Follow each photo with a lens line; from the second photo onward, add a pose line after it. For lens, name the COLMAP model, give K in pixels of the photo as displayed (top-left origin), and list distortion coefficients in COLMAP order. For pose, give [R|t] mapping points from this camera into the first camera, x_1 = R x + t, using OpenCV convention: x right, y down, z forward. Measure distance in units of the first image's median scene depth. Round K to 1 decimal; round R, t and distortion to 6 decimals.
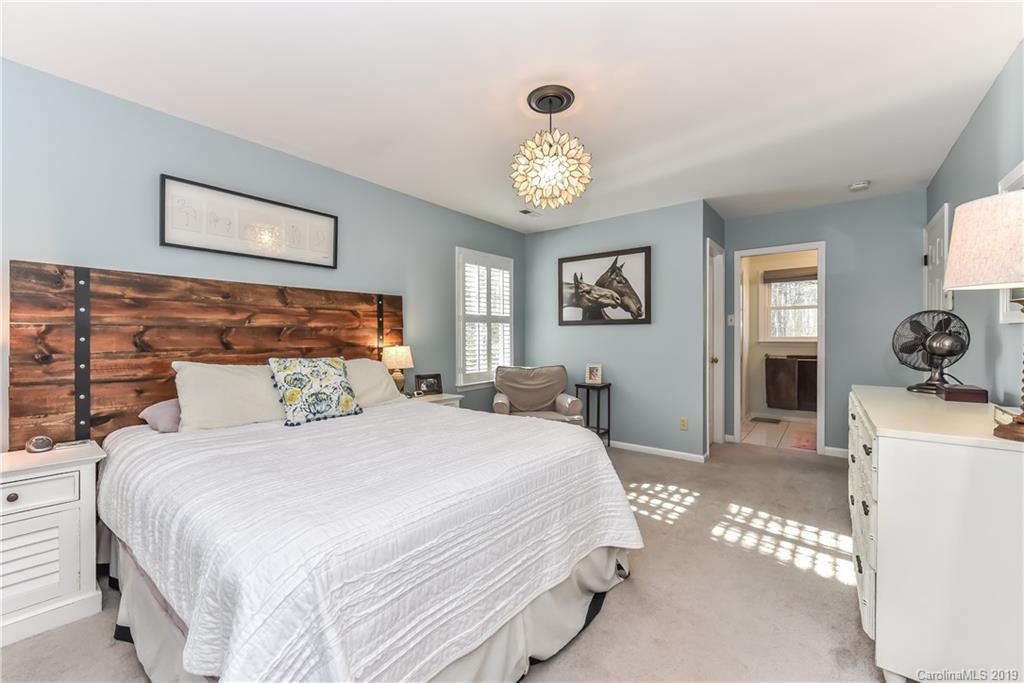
lens RADIAL K [[407.0, 0, 518.3], [0, 407.0, 337.6], [0, 0, 1]] dist [0.009128, -0.002157]
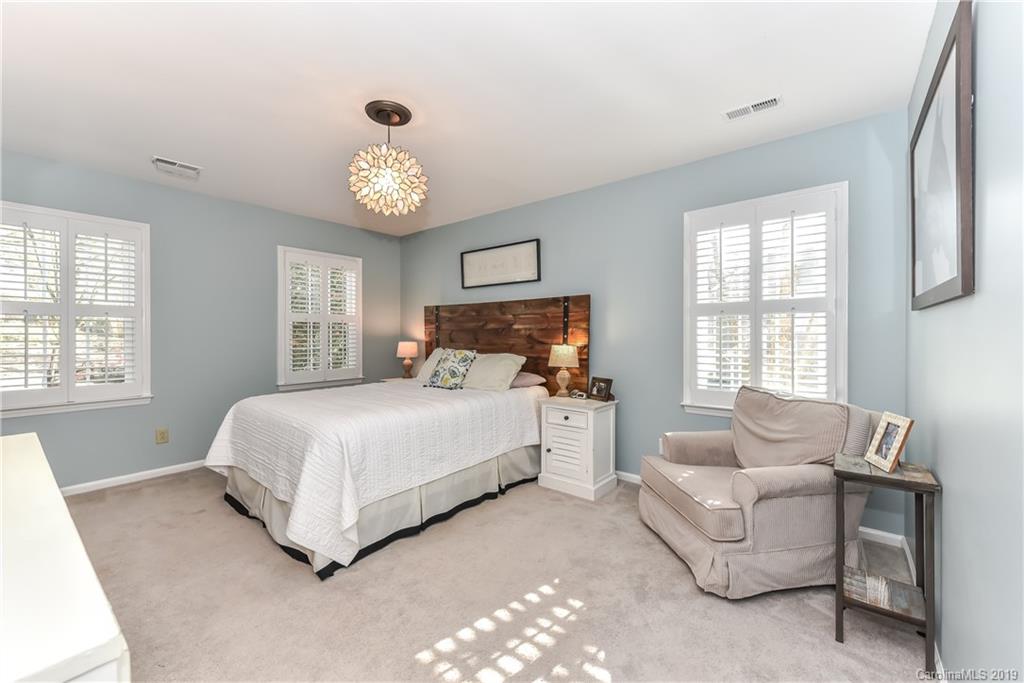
lens RADIAL K [[407.0, 0, 514.5], [0, 407.0, 340.7], [0, 0, 1]] dist [0.009128, -0.002157]
pose [[-0.030781, 0.021698, -0.999291, 0.810555], [-0.000449, 0.999764, 0.021722, -0.014032], [0.999526, 0.001117, -0.030764, 0.983677]]
